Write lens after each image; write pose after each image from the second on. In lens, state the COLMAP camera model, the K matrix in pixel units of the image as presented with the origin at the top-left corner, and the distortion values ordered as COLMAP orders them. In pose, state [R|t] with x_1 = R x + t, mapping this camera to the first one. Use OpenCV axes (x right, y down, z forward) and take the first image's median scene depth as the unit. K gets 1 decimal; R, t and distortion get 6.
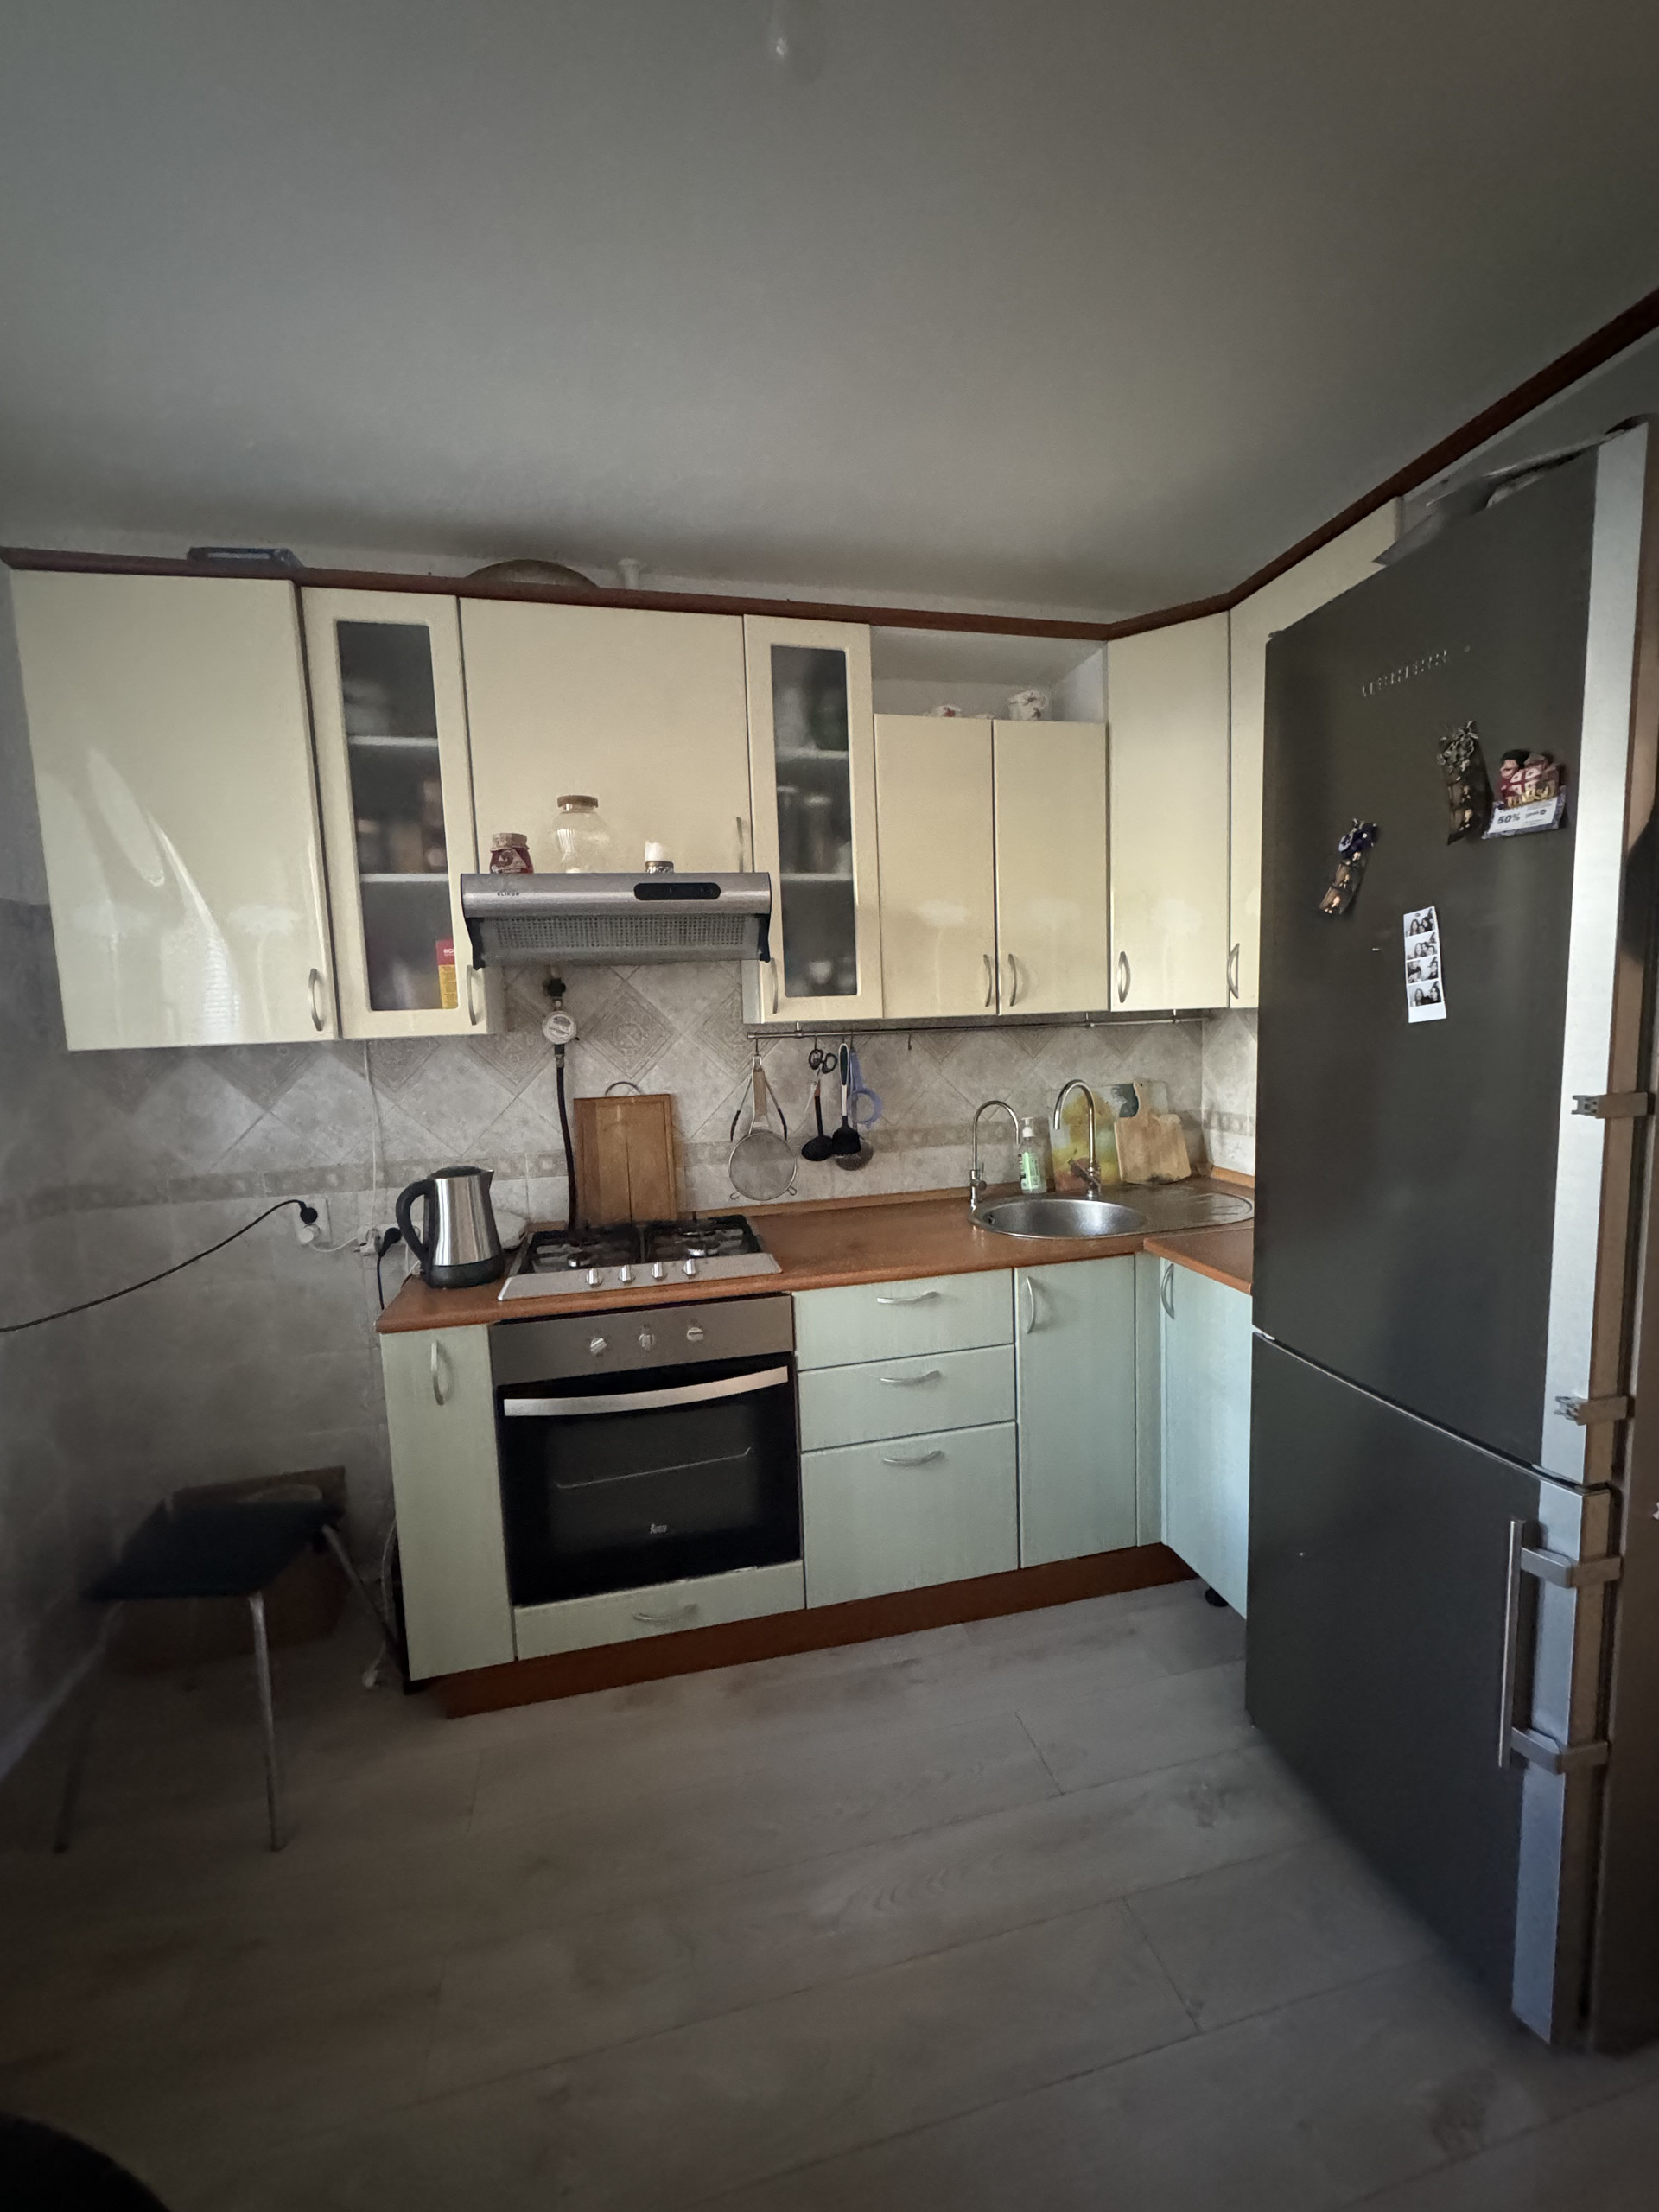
lens RADIAL K [[880.7, 0, 827.0], [0, 880.7, 1104.8], [0, 0, 1]] dist [-0.002038, 0.000334]
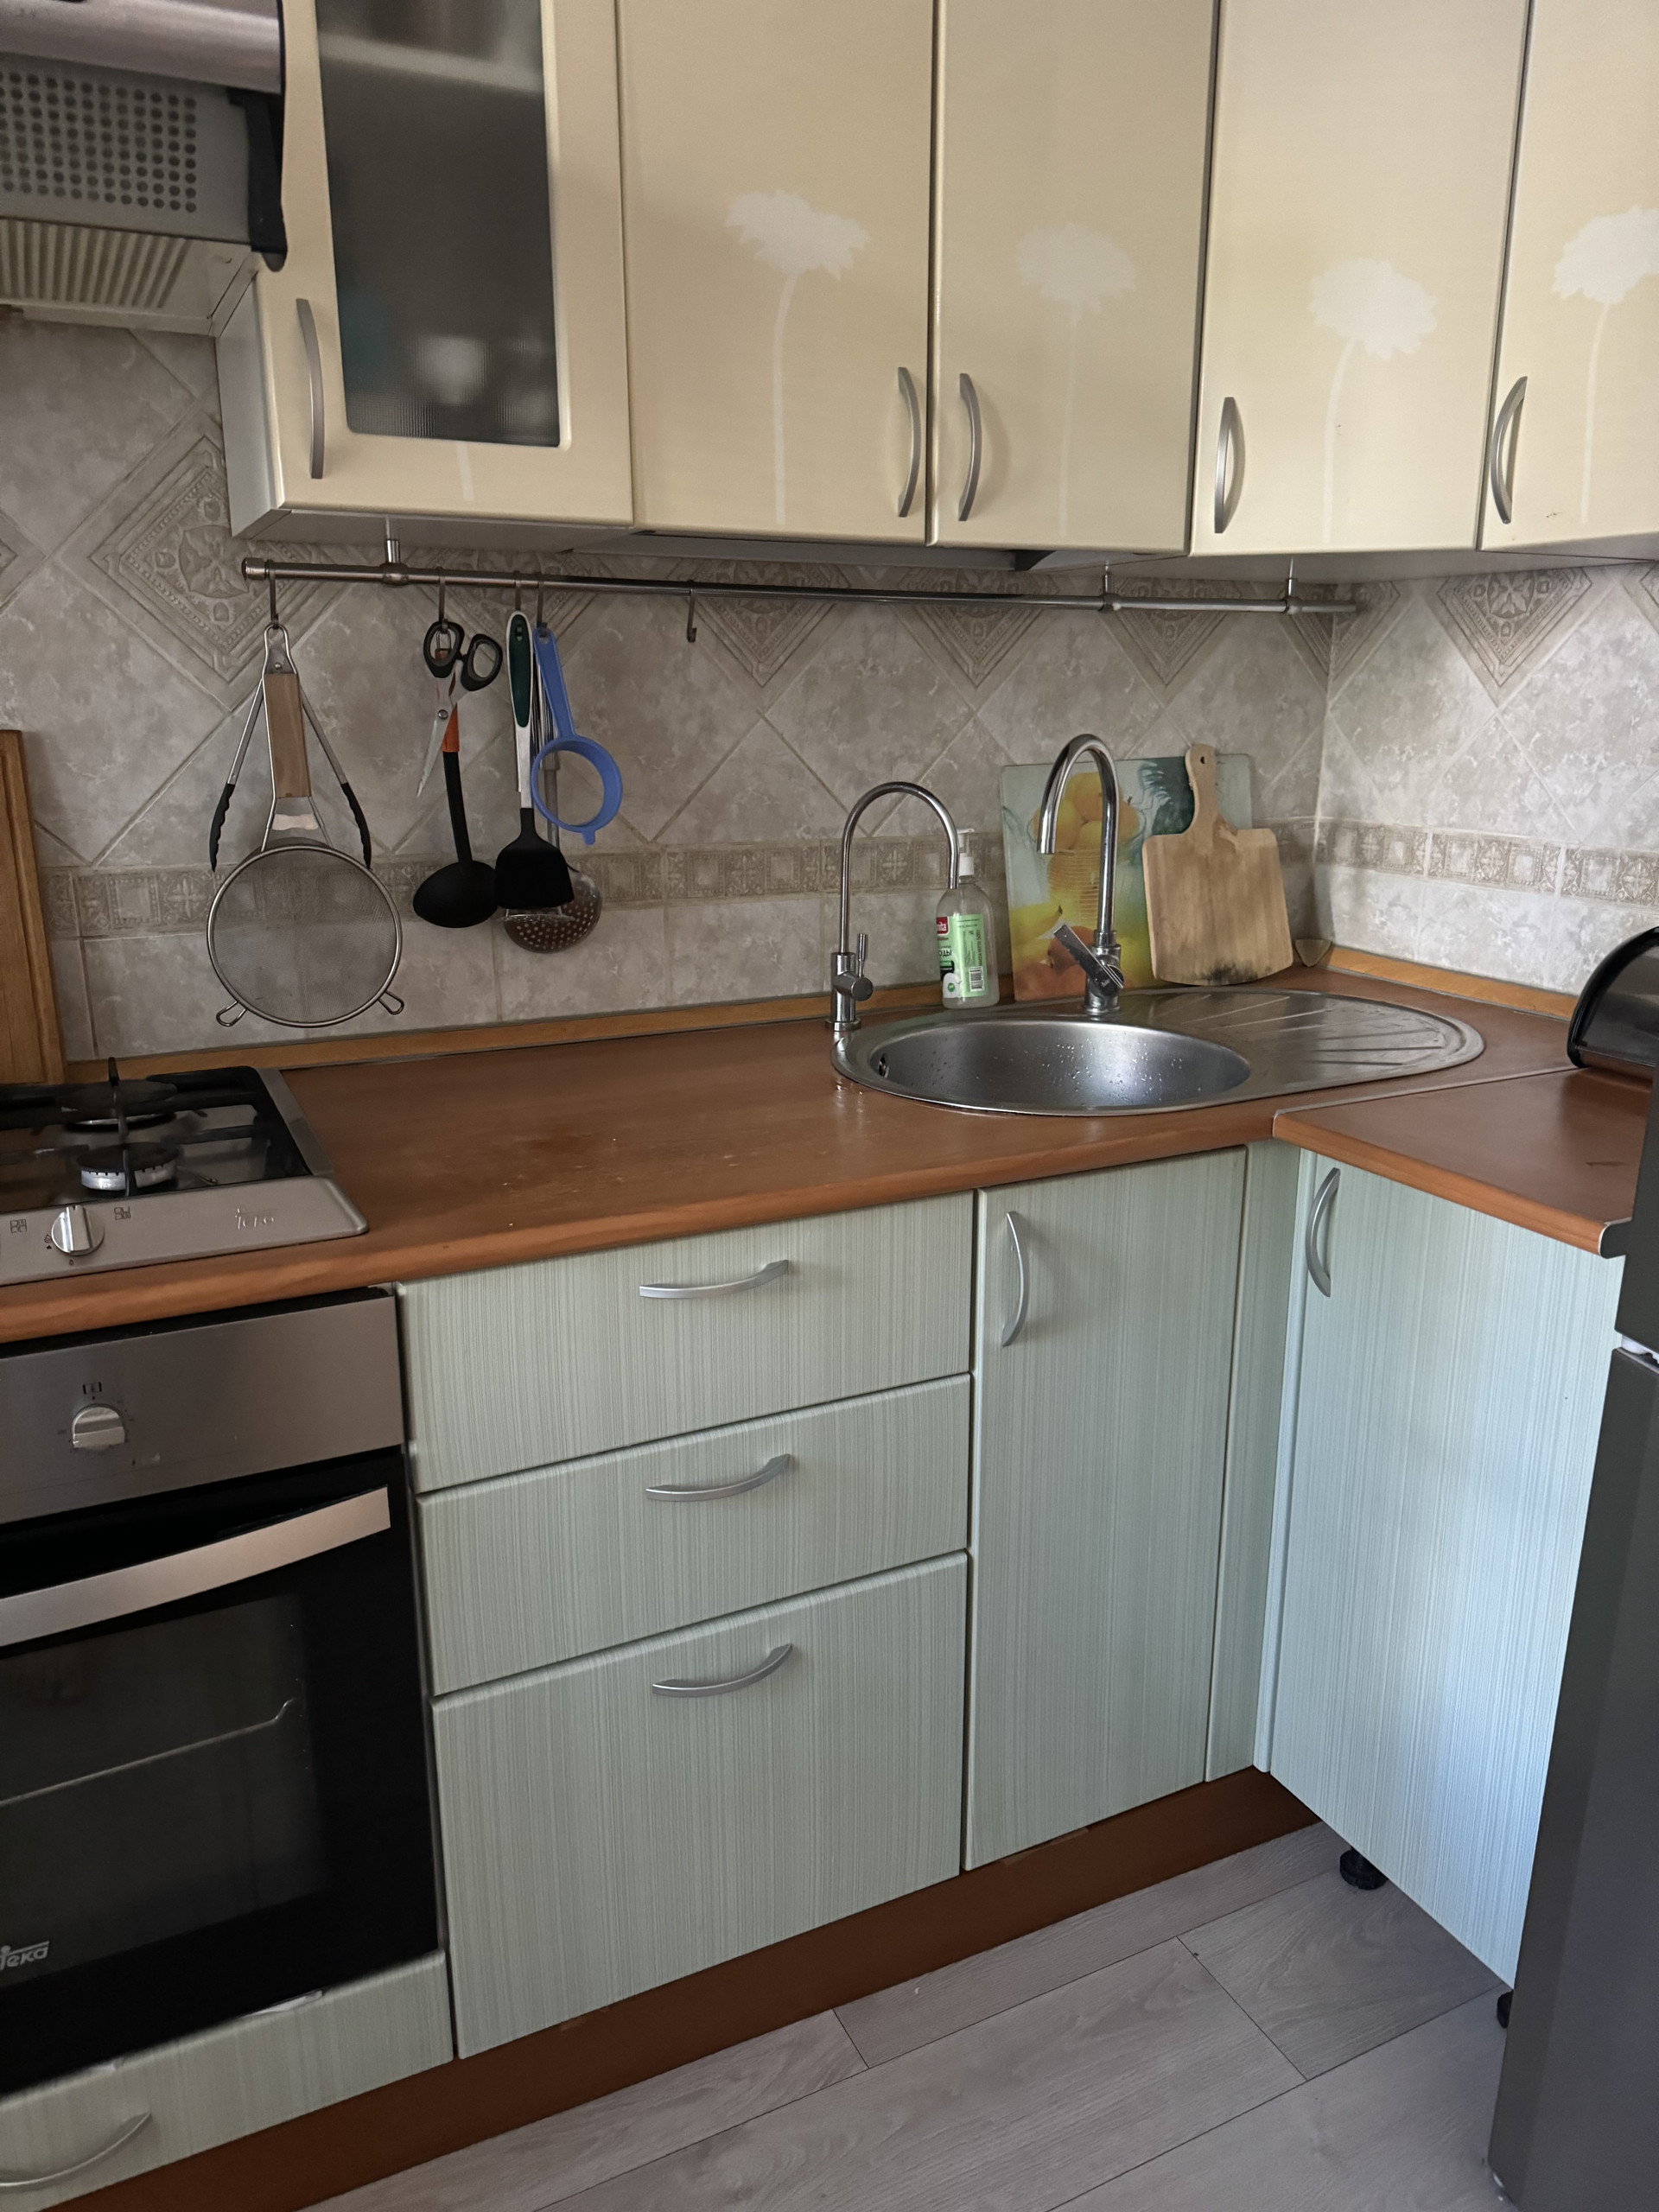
lens RADIAL K [[1548.5, 0, 837.0], [0, 1548.5, 1122.4], [0, 0, 1]] dist [0.064808, -0.086676]
pose [[0.972481, -0.023951, 0.231749, -0.009726], [-0.015232, 0.986038, 0.165823, 0.037222], [-0.232485, -0.164789, 0.958538, 0.327697]]
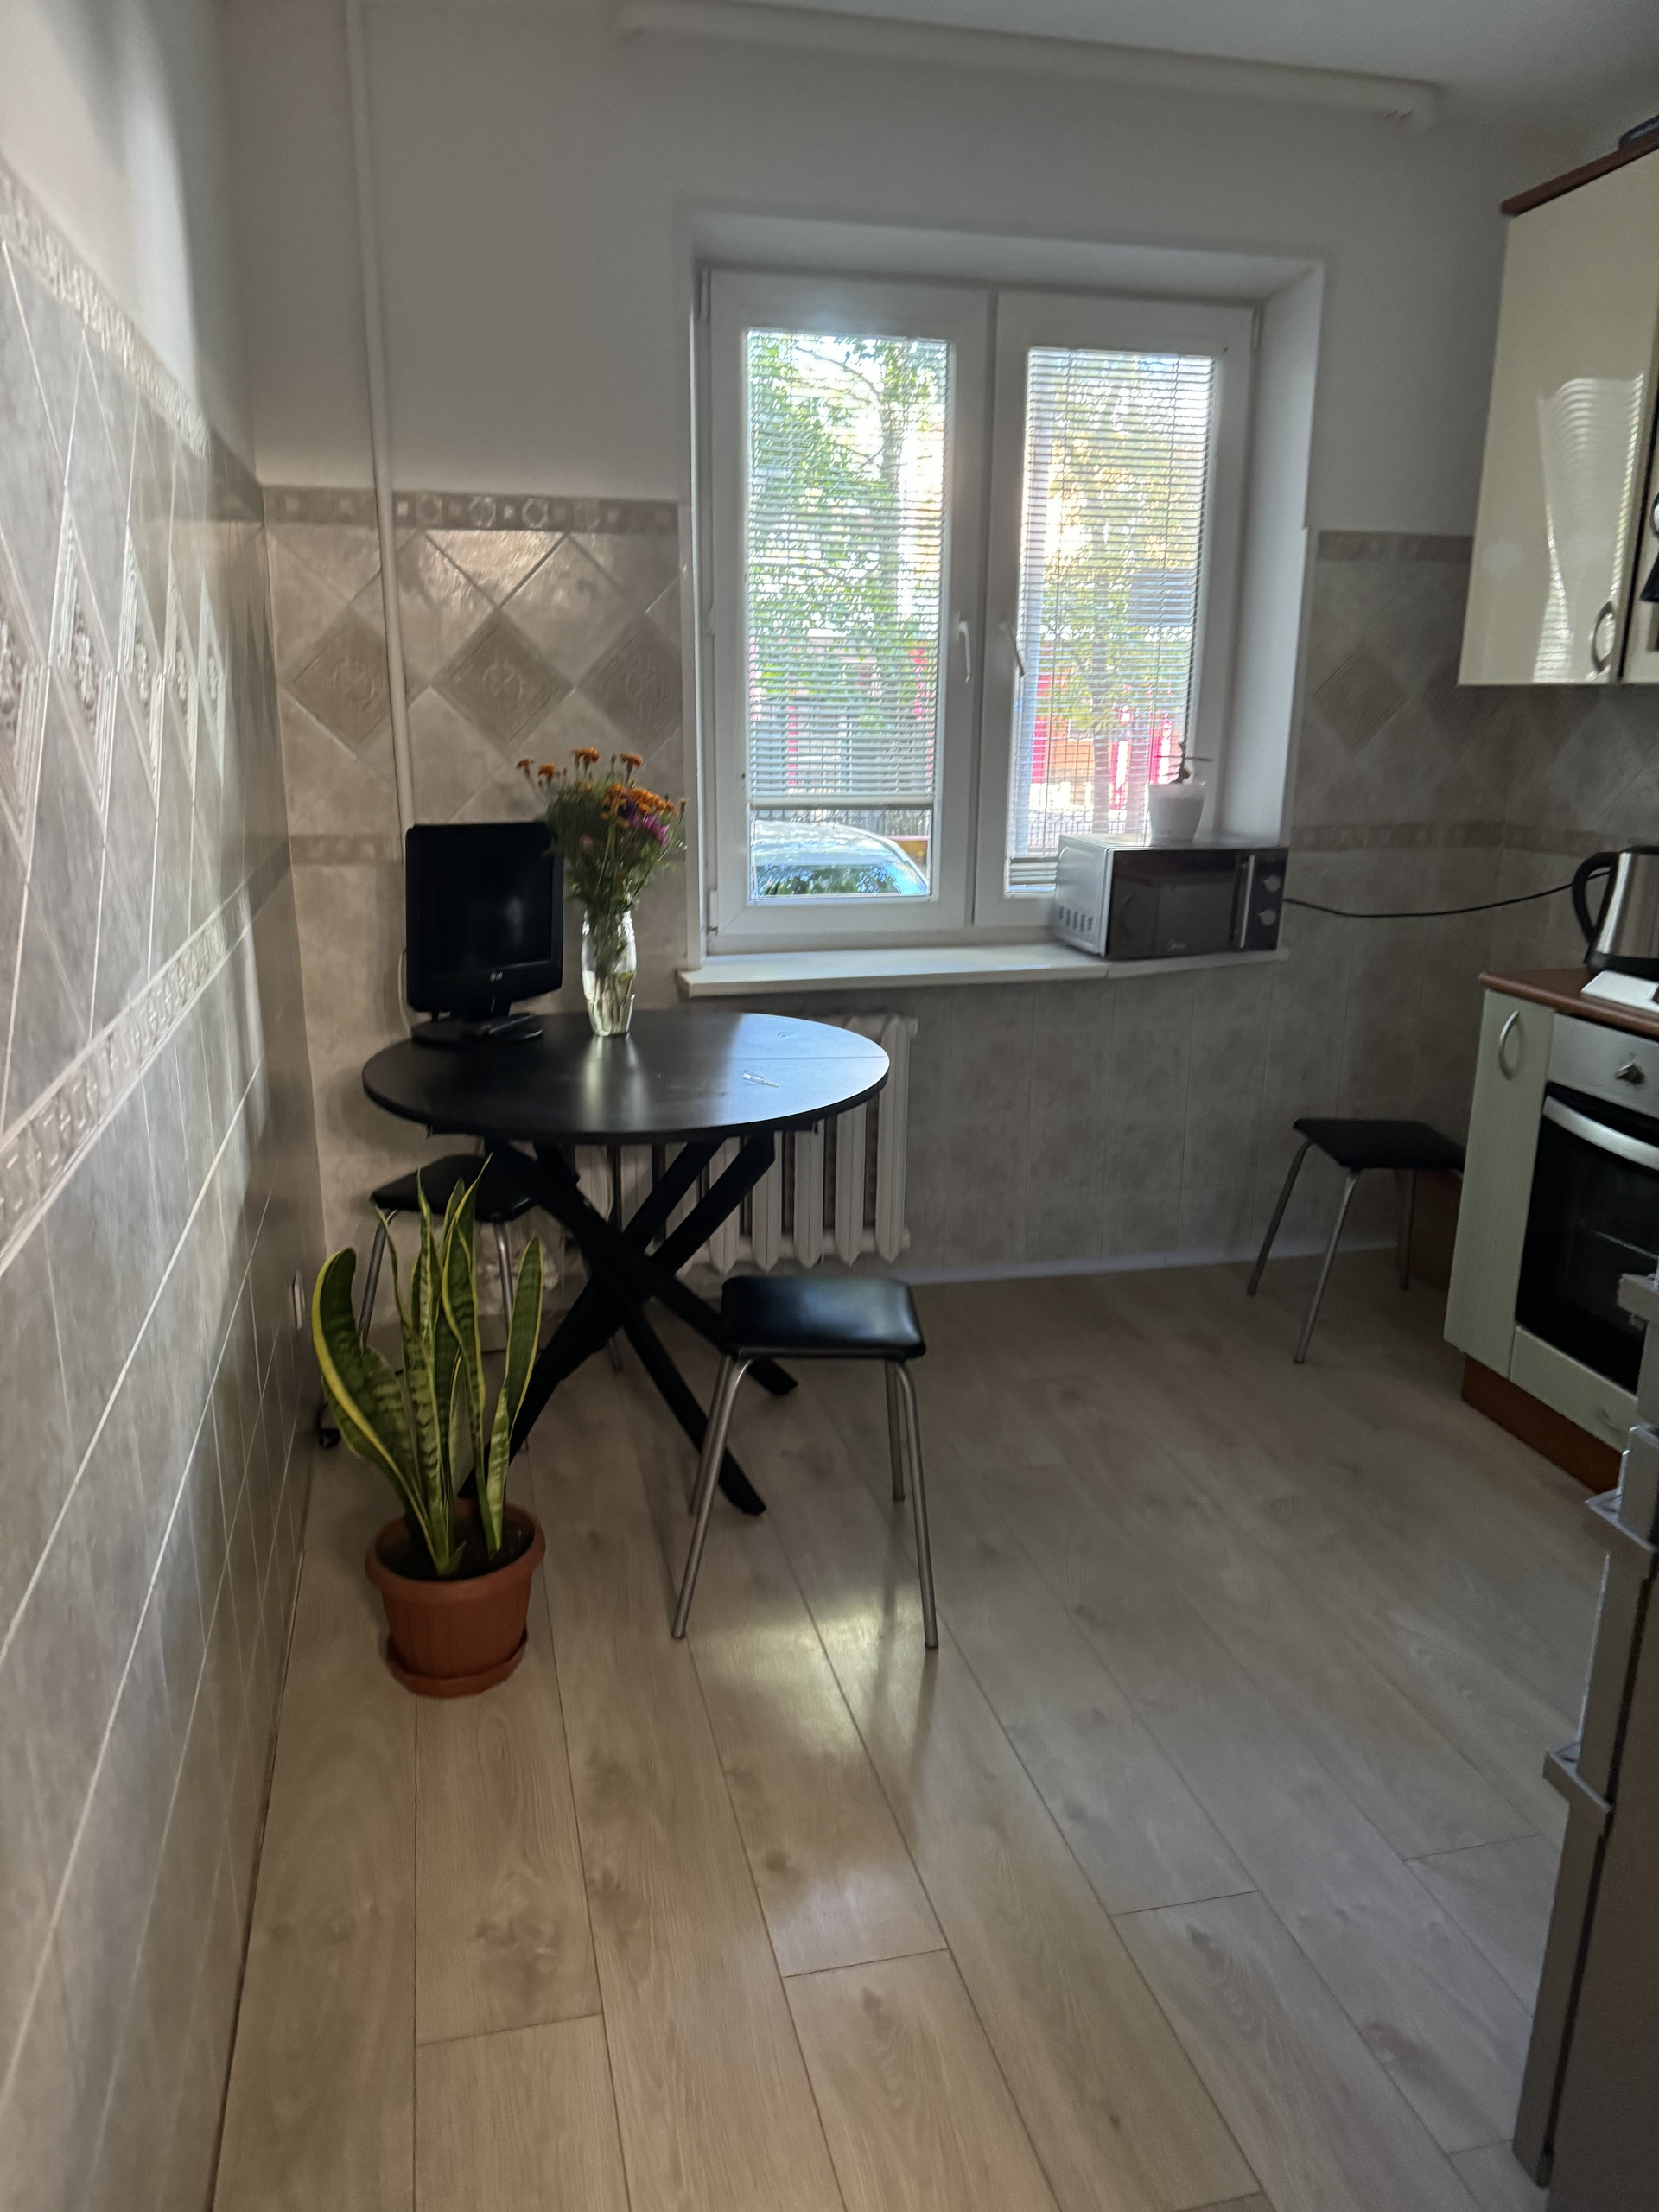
lens RADIAL K [[1548.5, 0, 826.1], [0, 1548.5, 1106.2], [0, 0, 1]] dist [0.064808, -0.086676]
pose [[0.014661, 0.293283, -0.955913, 0.965041], [-0.111046, 0.950580, 0.289943, -0.034272], [0.993707, 0.101899, 0.046505, 0.154196]]
